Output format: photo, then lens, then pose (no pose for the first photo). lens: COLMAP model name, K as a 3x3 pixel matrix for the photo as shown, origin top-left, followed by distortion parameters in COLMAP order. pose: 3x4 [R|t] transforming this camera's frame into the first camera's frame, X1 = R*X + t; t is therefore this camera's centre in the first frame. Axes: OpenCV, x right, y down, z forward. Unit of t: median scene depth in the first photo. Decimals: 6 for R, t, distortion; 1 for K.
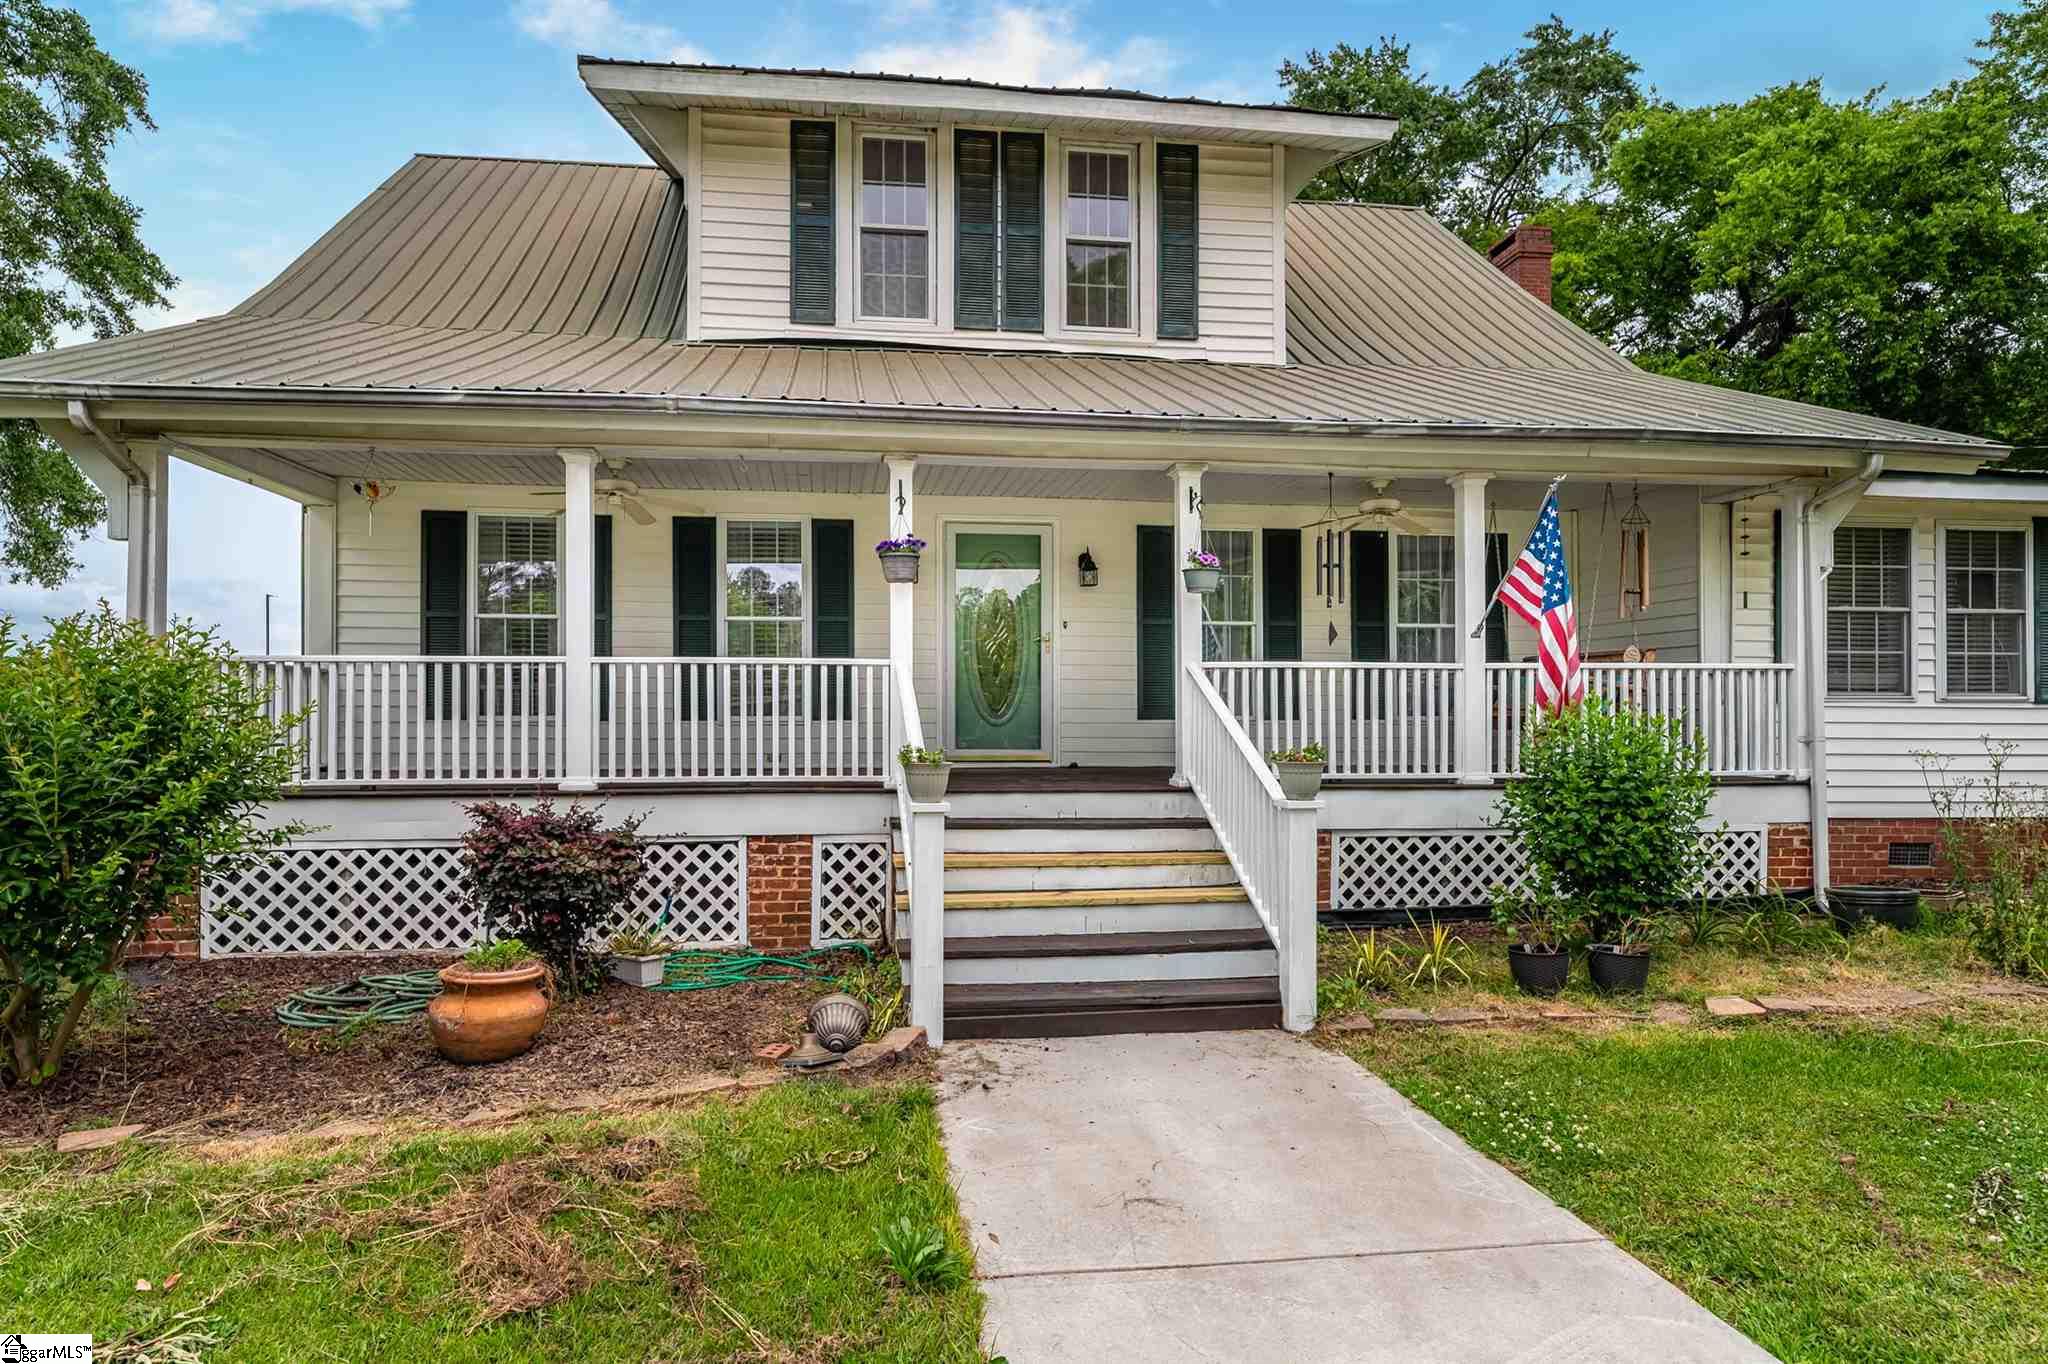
lens RADIAL K [[1102.6, 0, 996.3], [0, 1102.6, 708.5], [0, 0, 1]] dist [-0.005072, 0.001971]
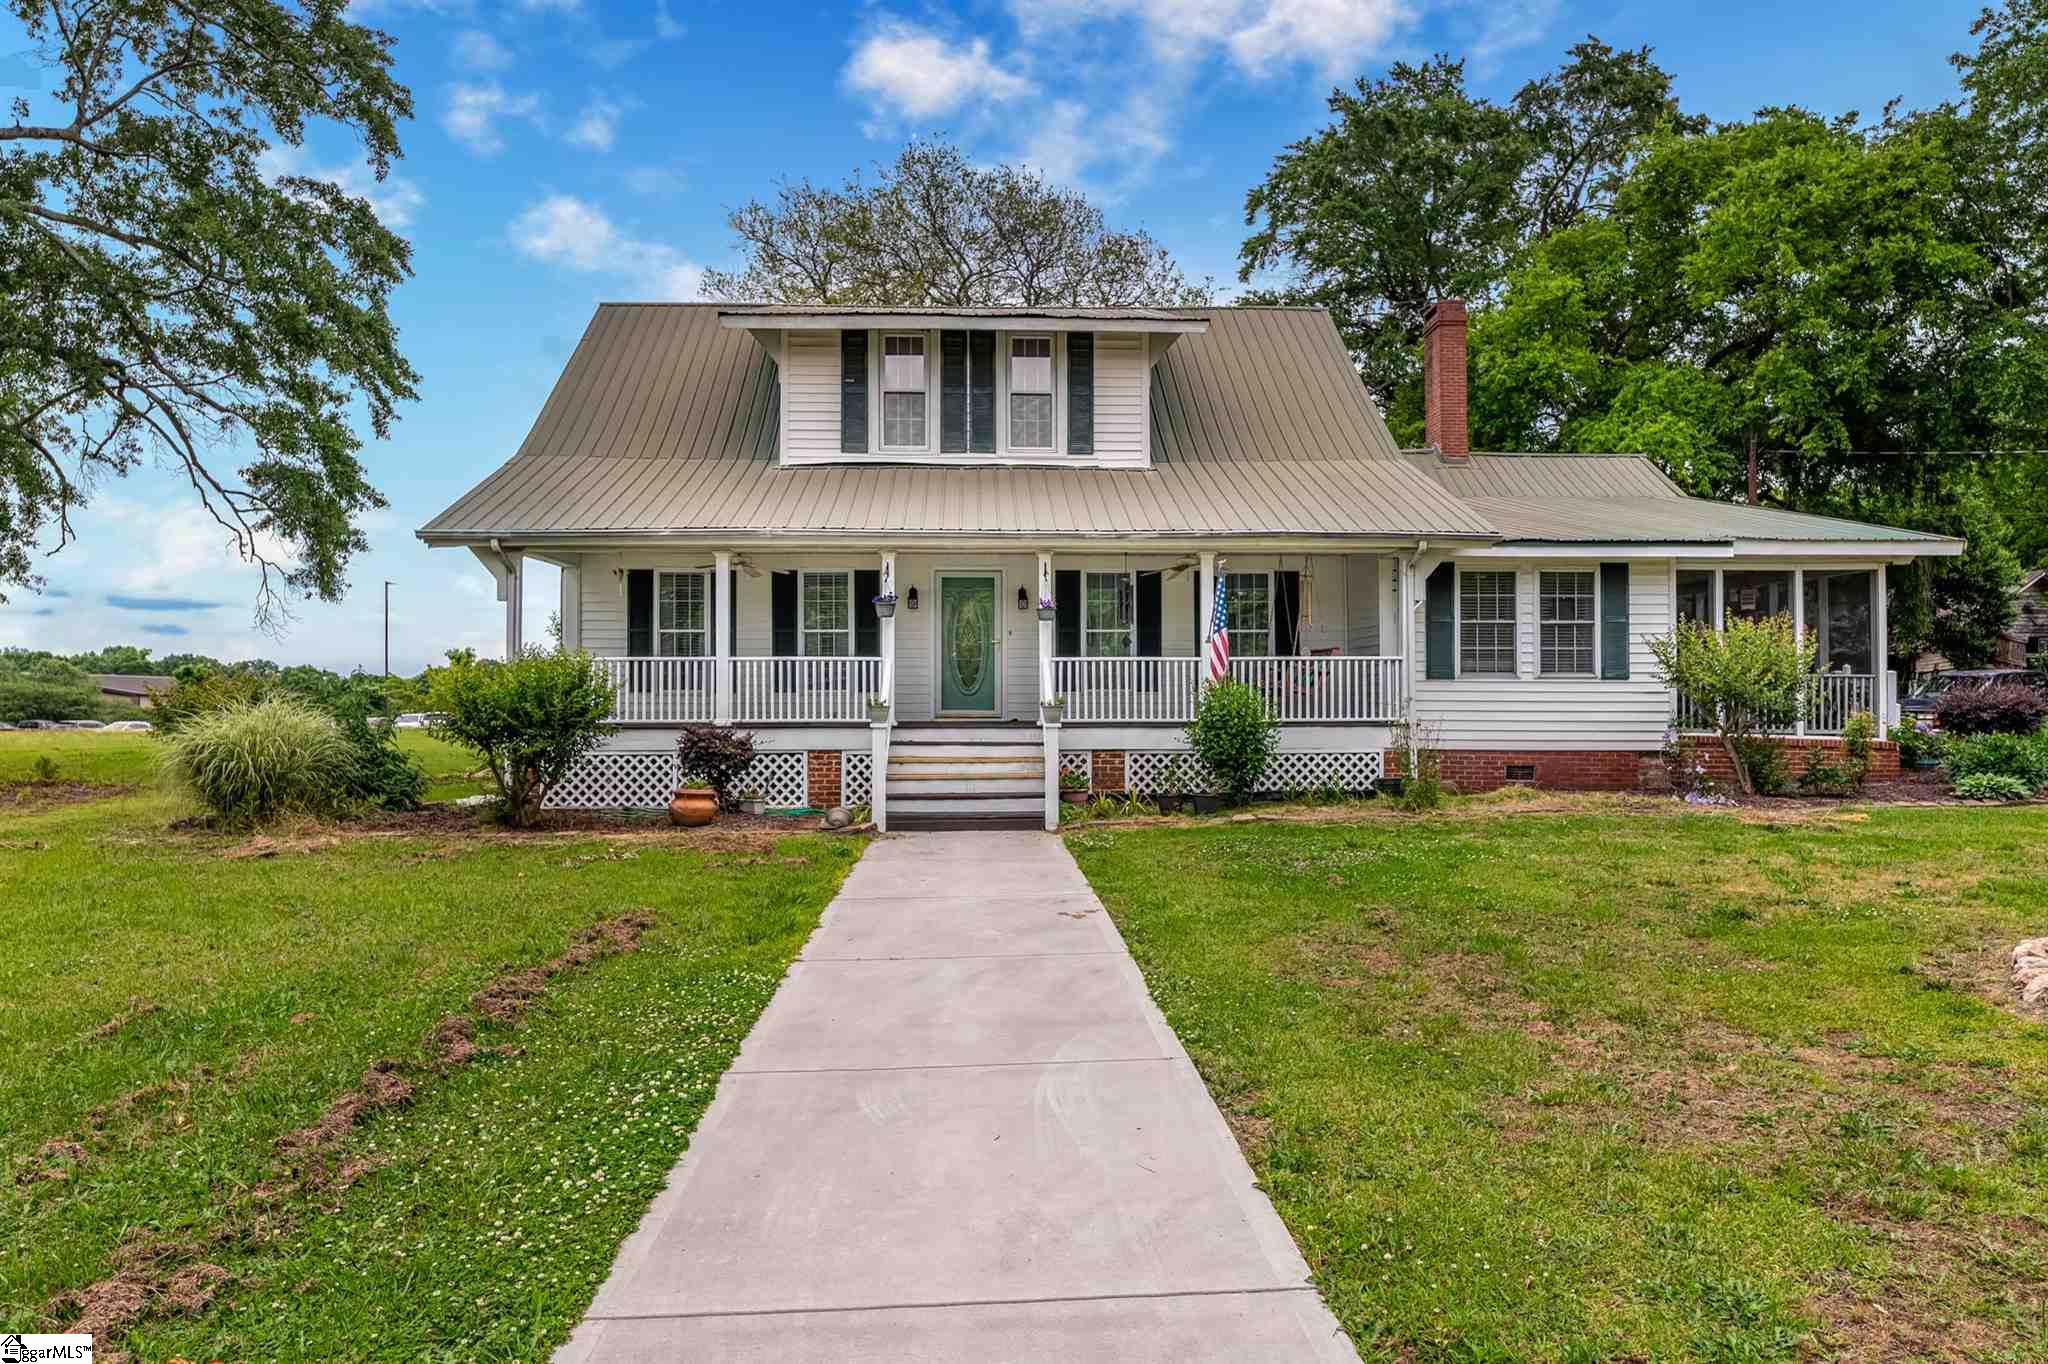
lens RADIAL K [[1292.3, 0, 1035.1], [0, 1292.3, 688.9], [0, 0, 1]] dist [0.003402, -0.002167]
pose [[0.995346, -0.003105, -0.096313, 0.309732], [0.002463, 0.999974, -0.006790, 0.020420], [0.096331, 0.006521, 0.995328, -0.966730]]
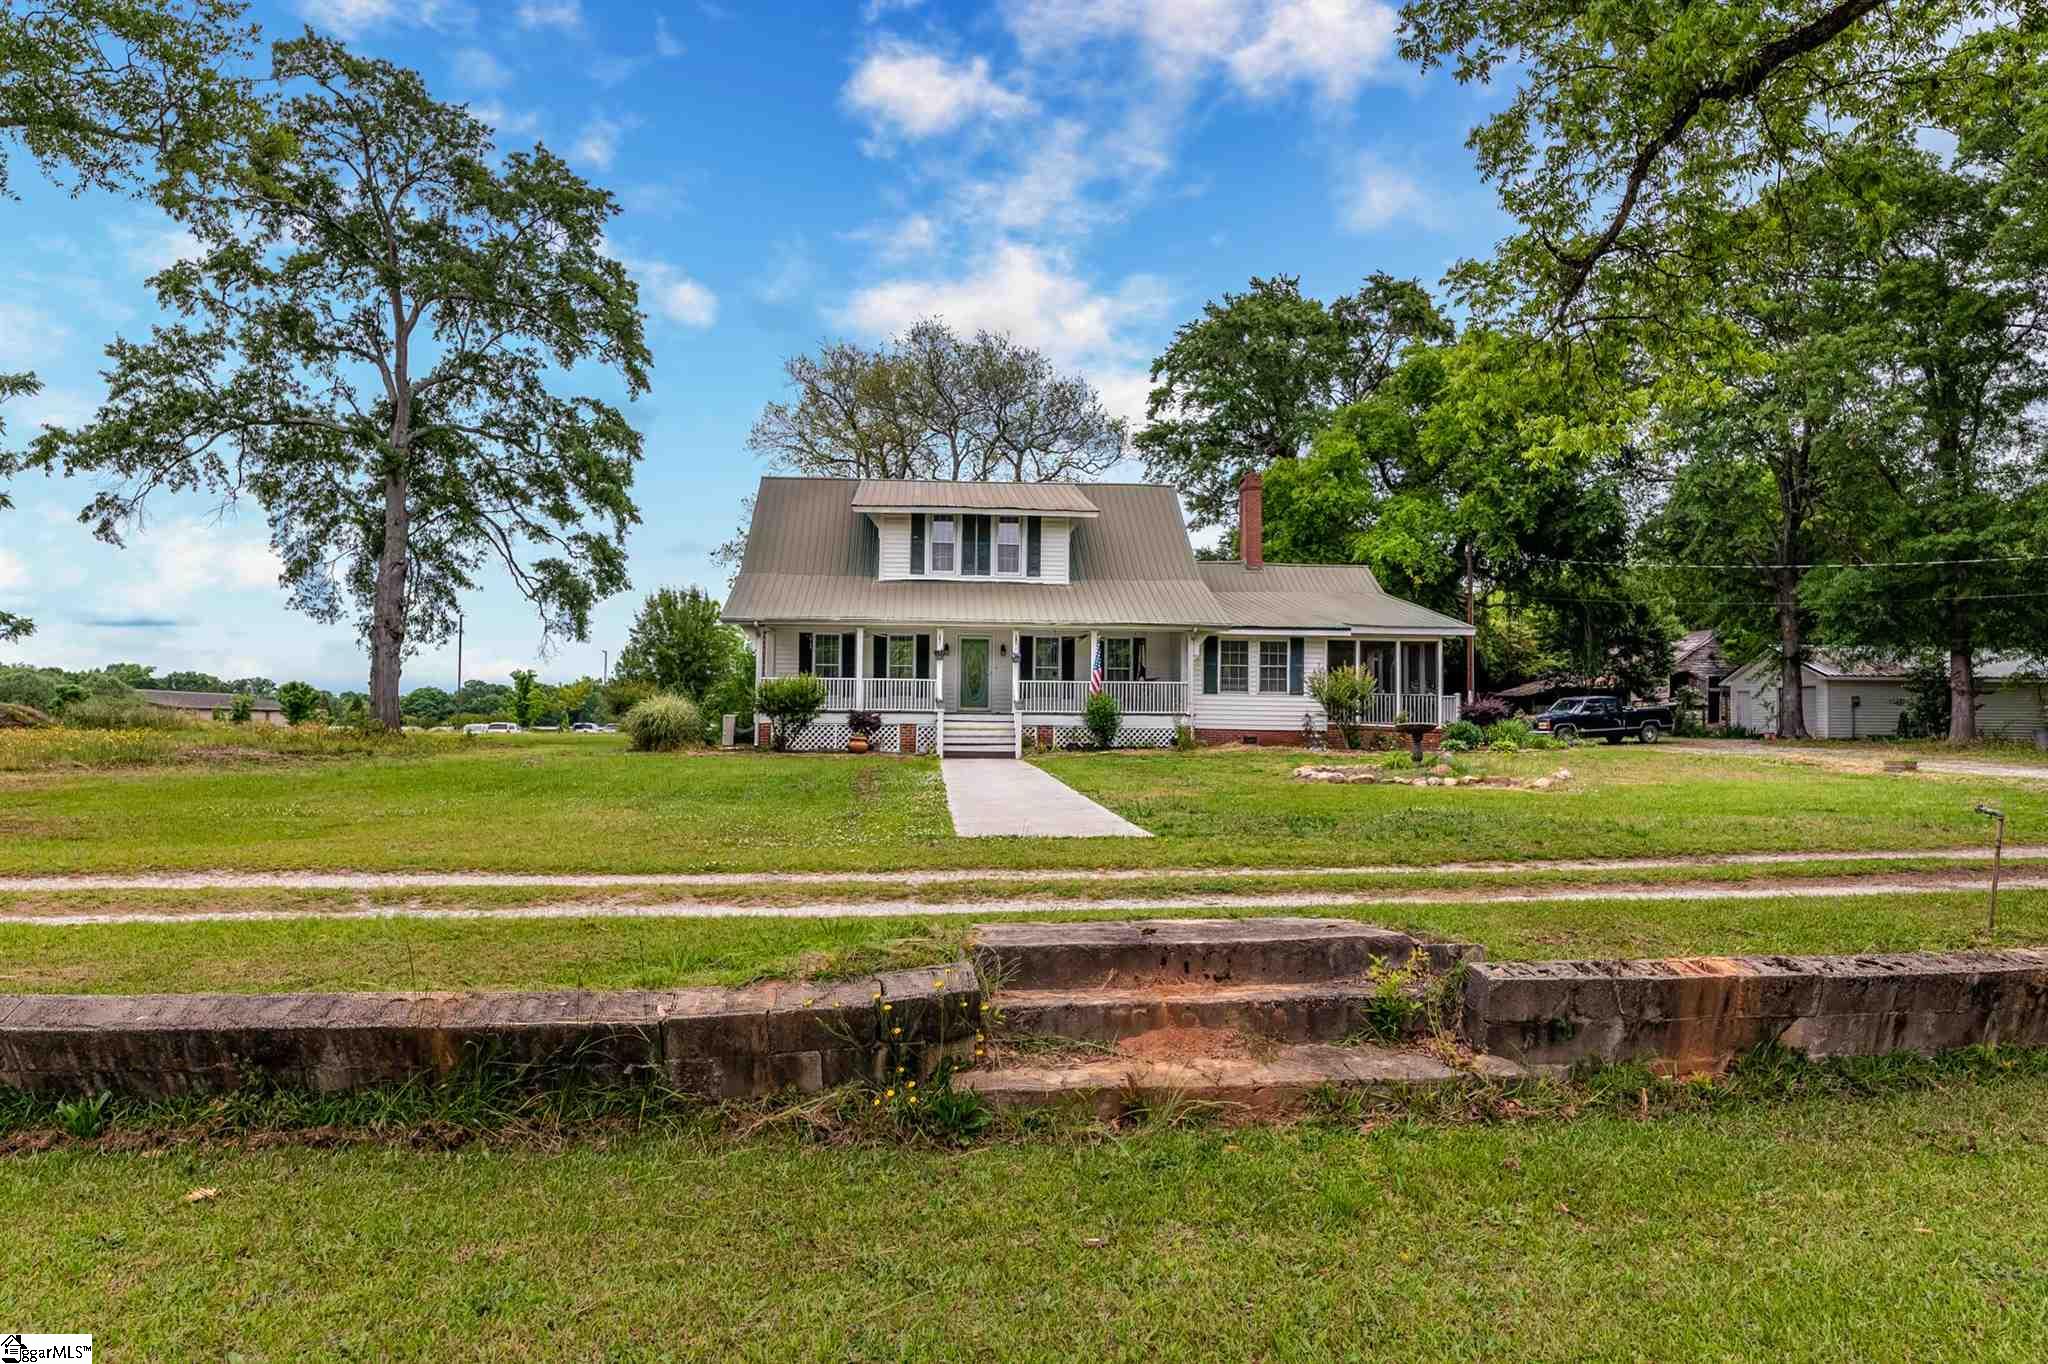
lens RADIAL K [[1292.3, 0, 1020.5], [0, 1292.3, 676.1], [0, 0, 1]] dist [0.003402, -0.002167]
pose [[0.997449, 0.005818, -0.071145, 0.432372], [-0.008540, 0.999240, -0.038022, 0.094246], [0.070870, 0.038532, 0.996741, -2.918335]]
